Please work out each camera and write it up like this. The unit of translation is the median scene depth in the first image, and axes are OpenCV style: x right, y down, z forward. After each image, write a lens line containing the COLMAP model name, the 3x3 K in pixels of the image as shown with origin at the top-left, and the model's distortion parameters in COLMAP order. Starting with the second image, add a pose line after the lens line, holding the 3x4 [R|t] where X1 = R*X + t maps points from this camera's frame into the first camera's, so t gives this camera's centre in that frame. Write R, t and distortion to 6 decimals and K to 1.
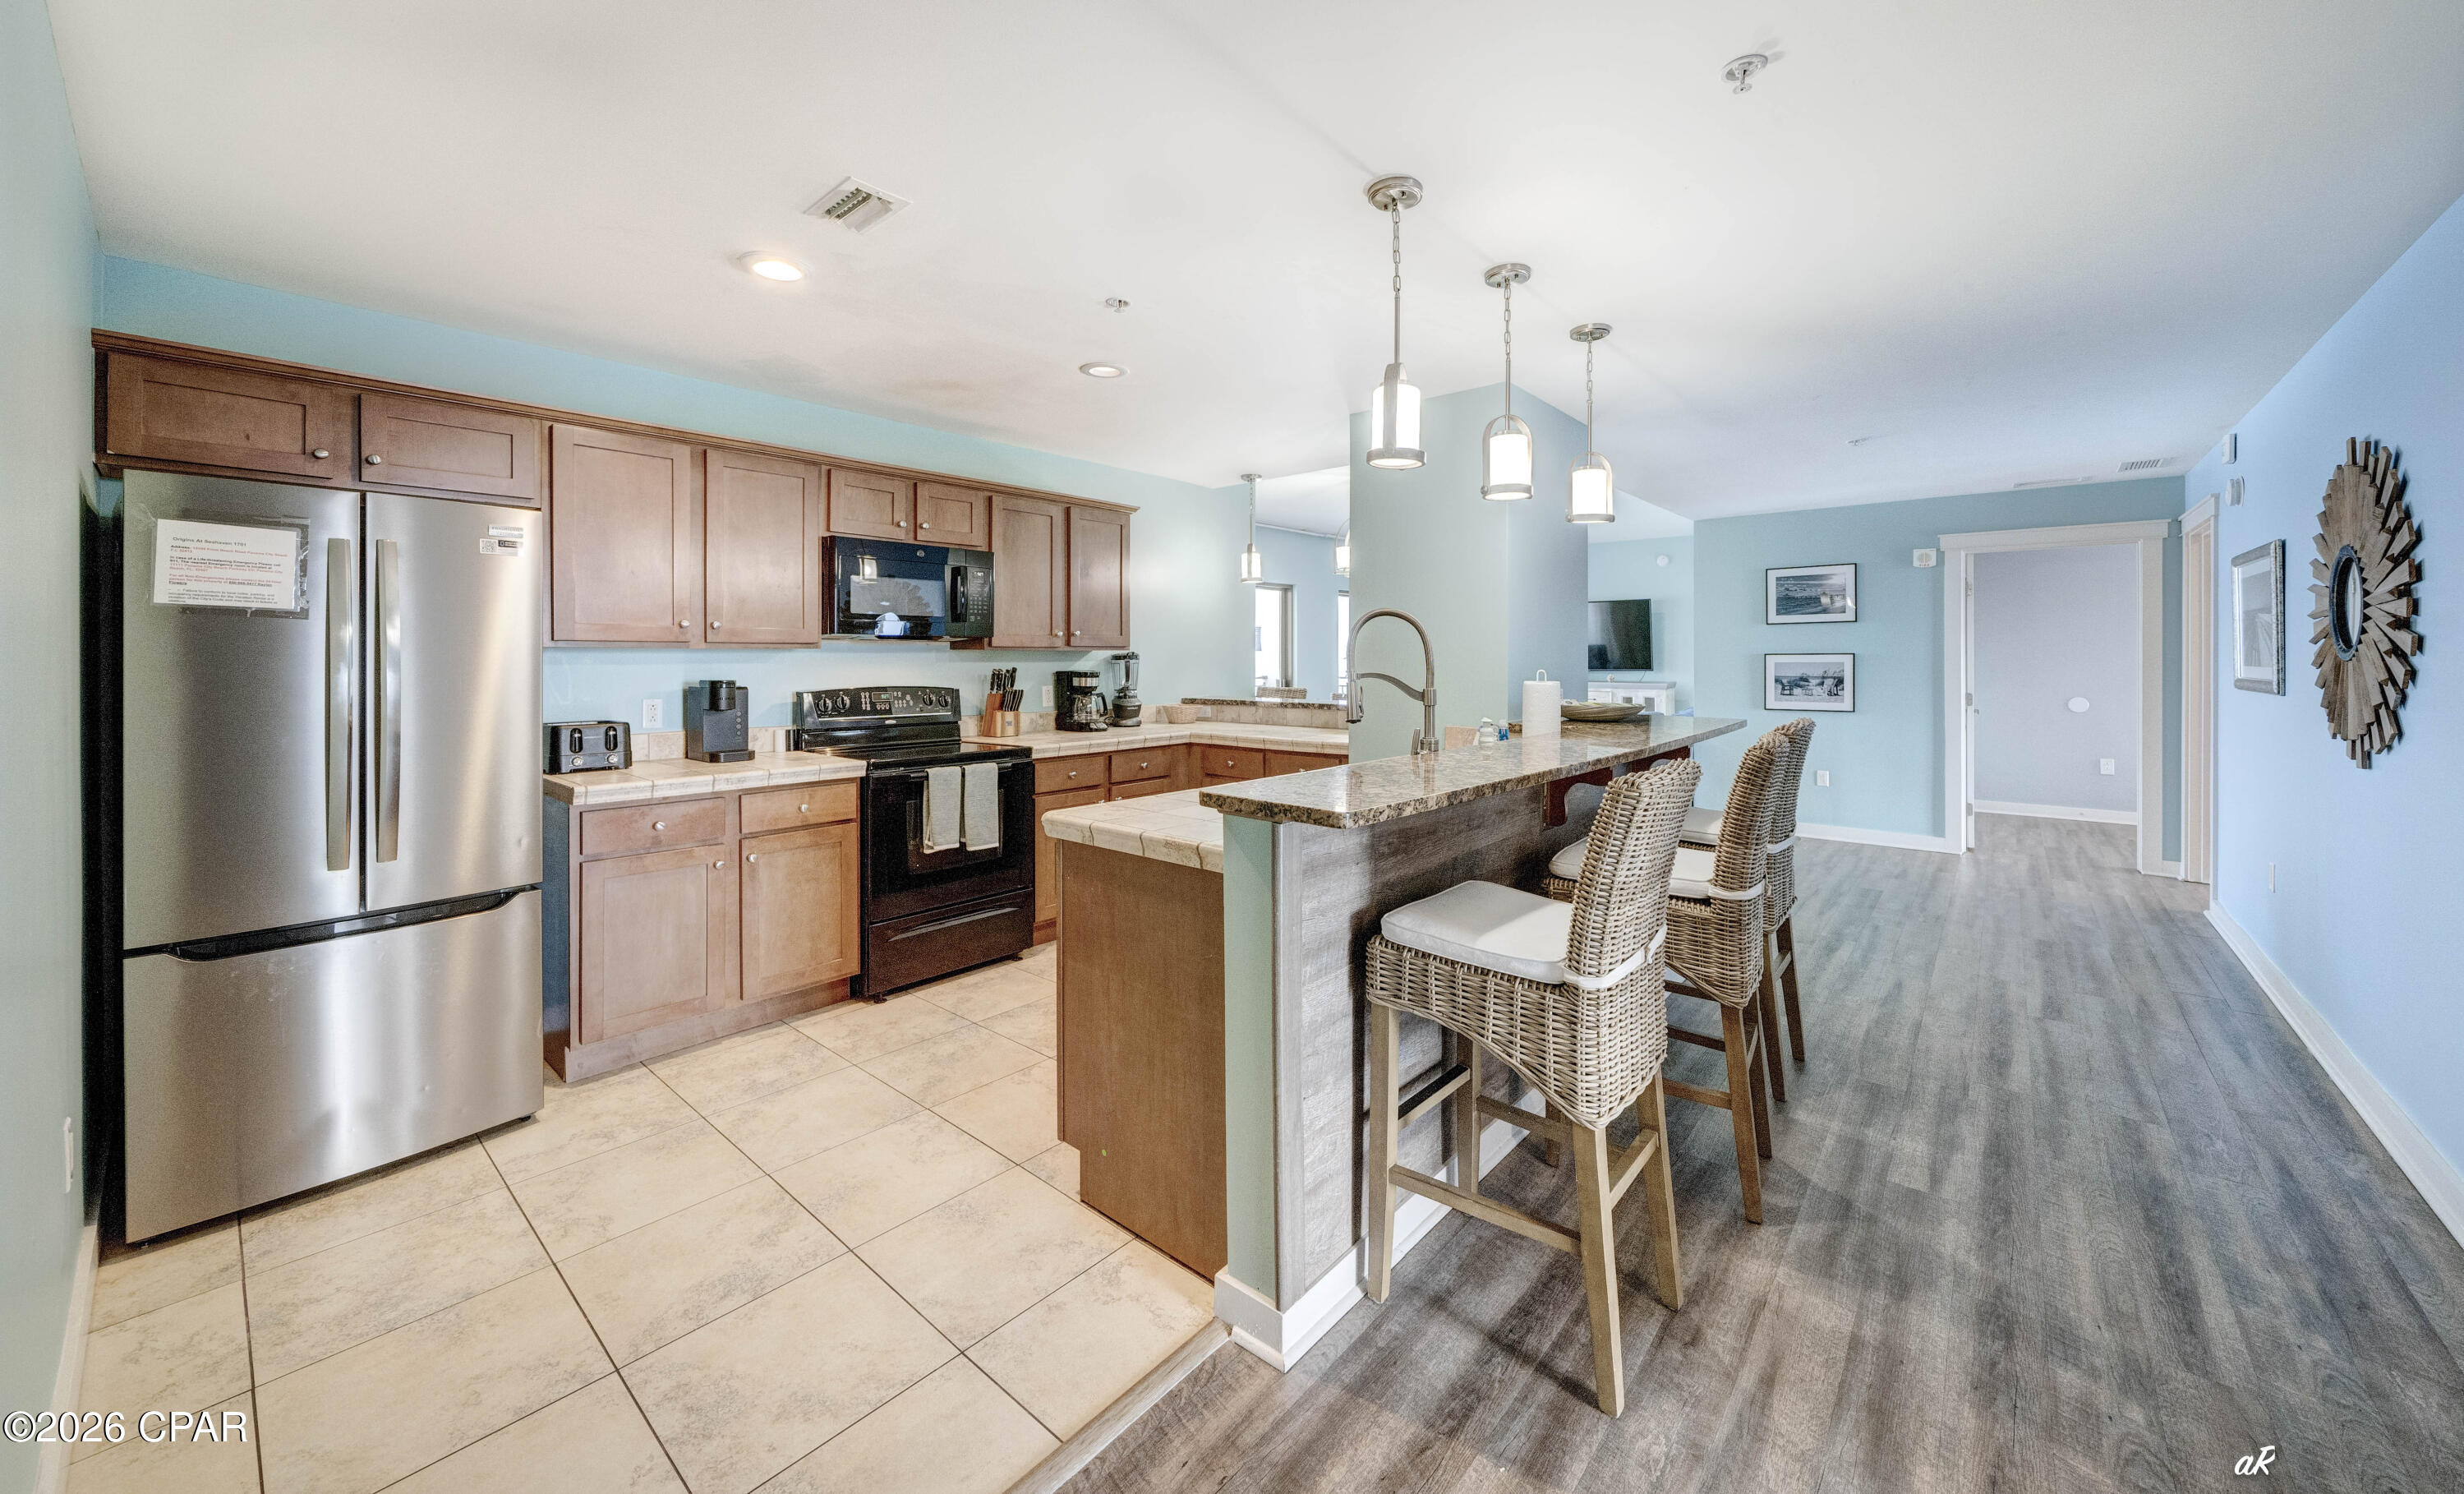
lens RADIAL K [[927.9, 0, 1224.6], [0, 927.9, 664.6], [0, 0, 1]] dist [-0.000539, -0.000042]
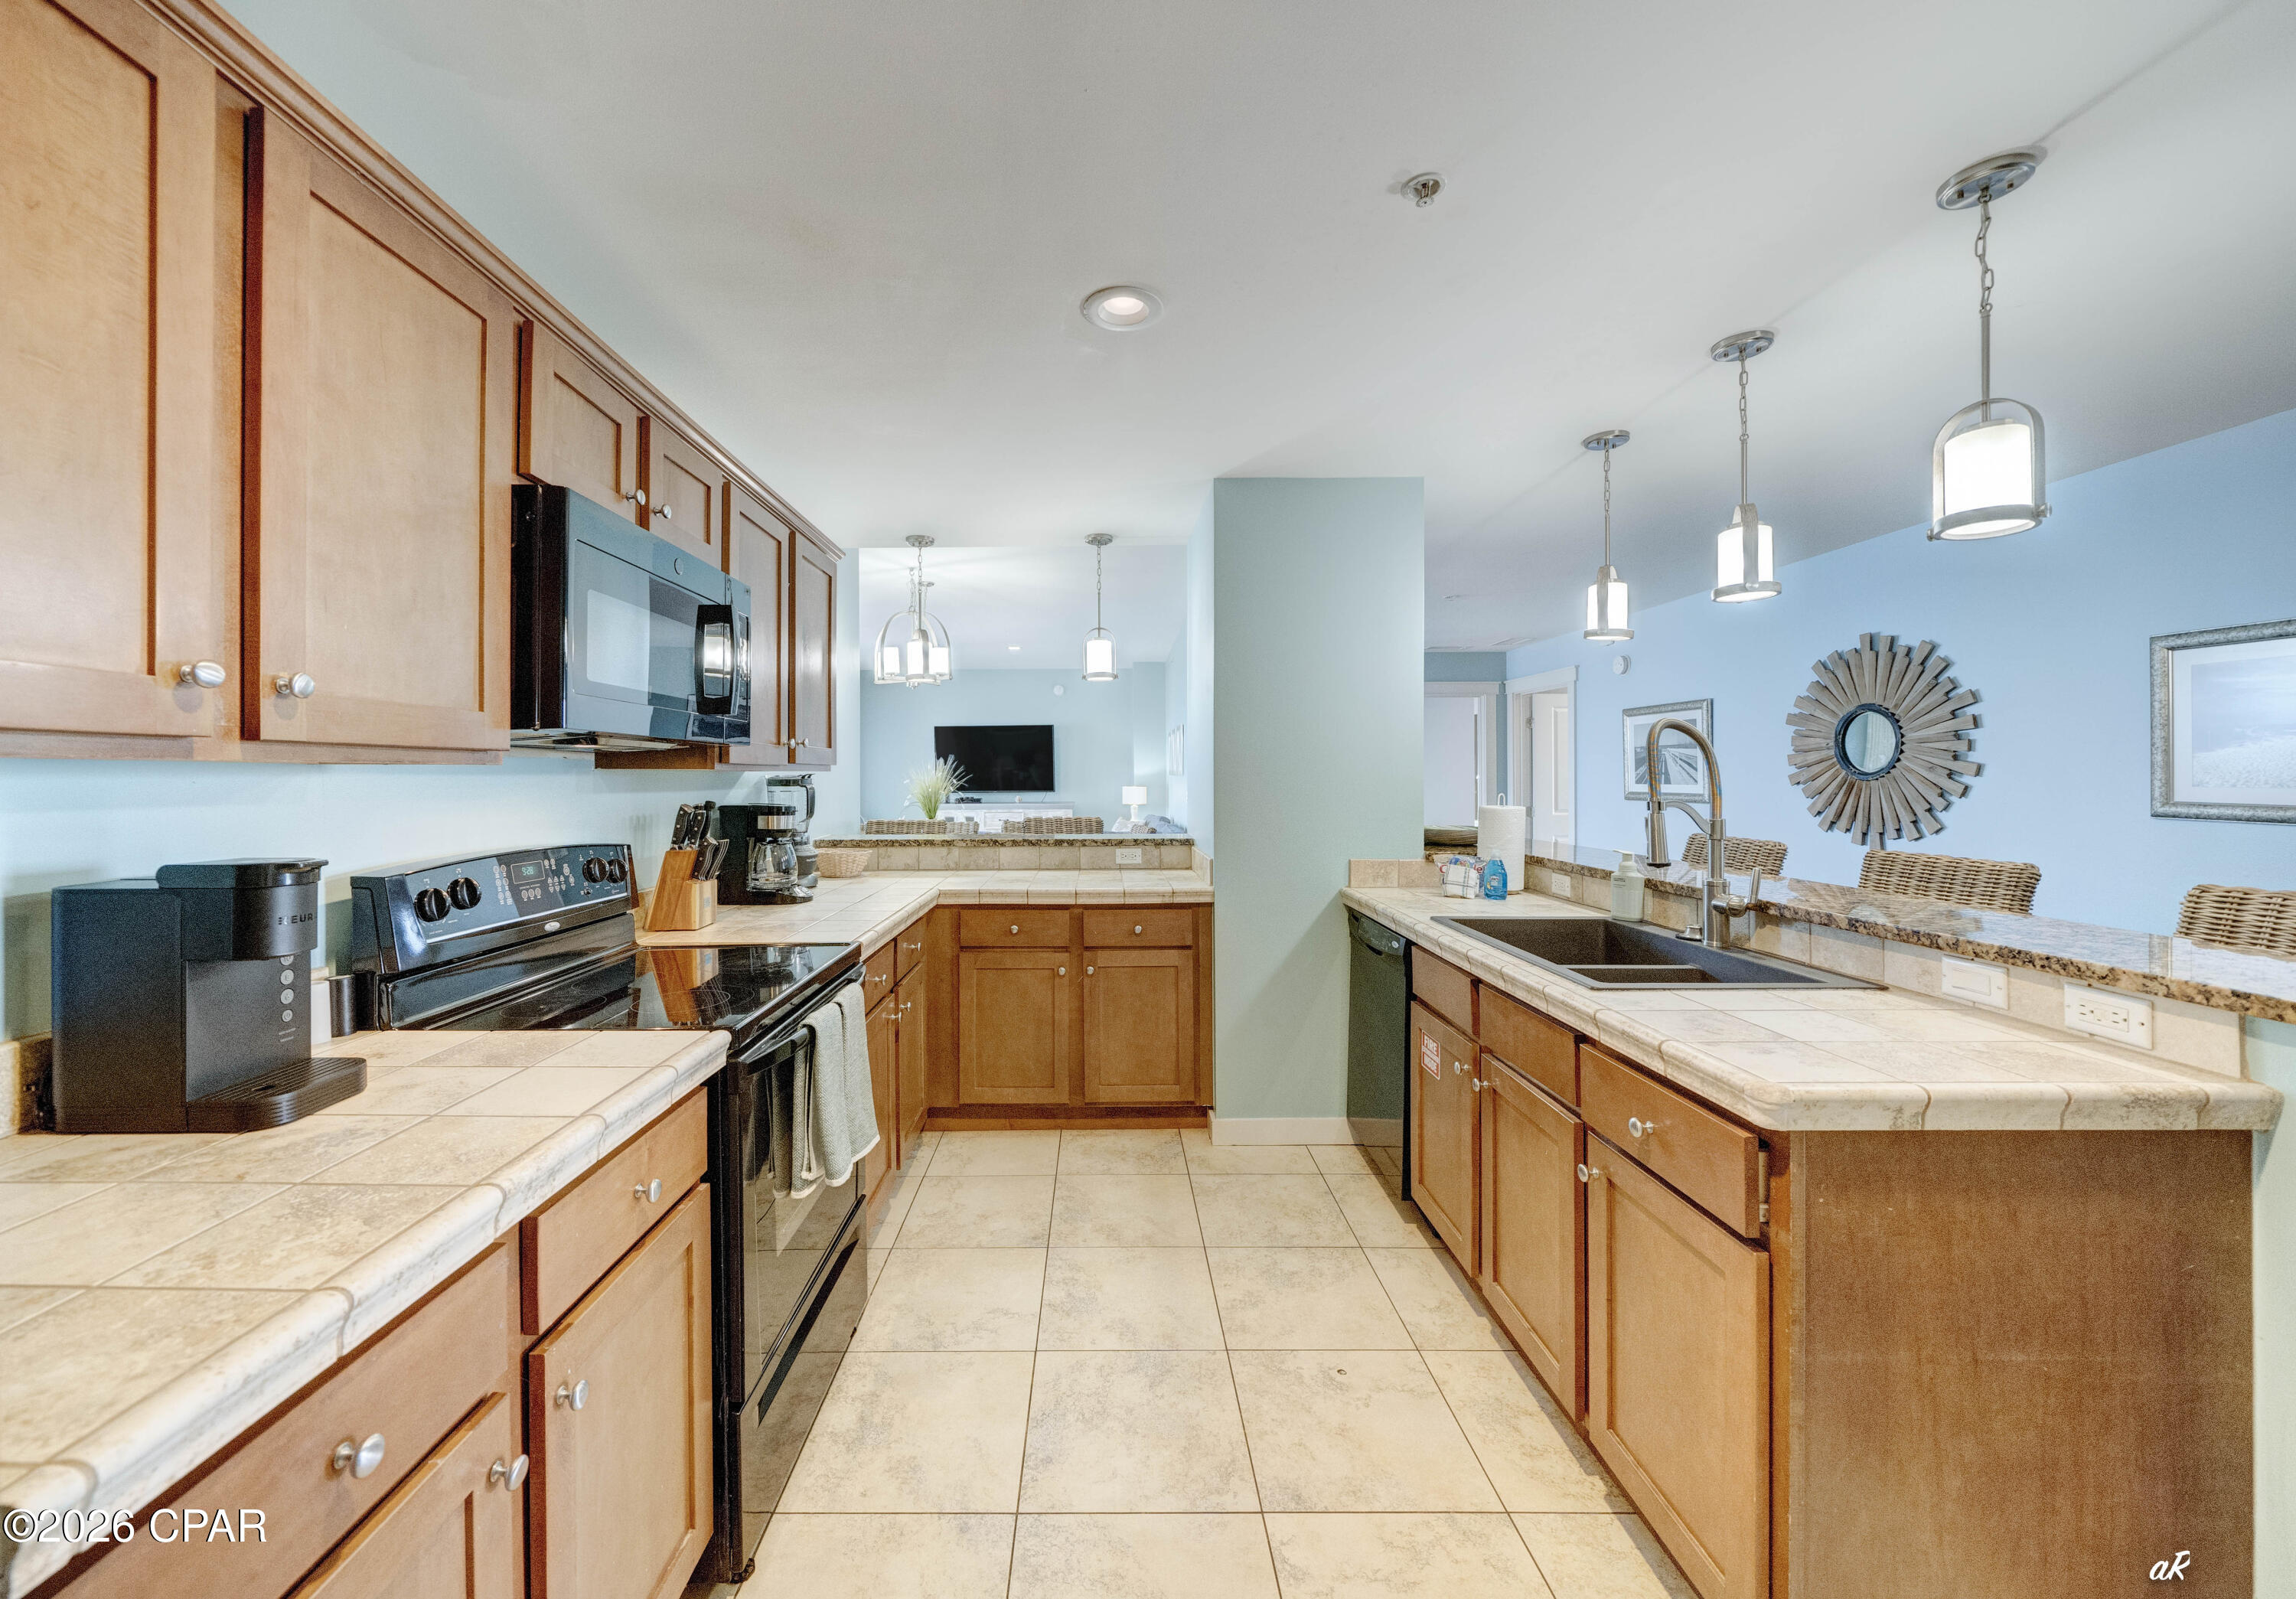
lens RADIAL K [[893.1, 0, 1109.5], [0, 893.1, 775.4], [0, 0, 1]] dist [-0.006876, -0.000459]
pose [[0.749593, -0.000273, 0.661899, -0.671873], [0.008053, 0.999930, -0.008707, -0.009206], [-0.661850, 0.011857, 0.749542, 0.737396]]
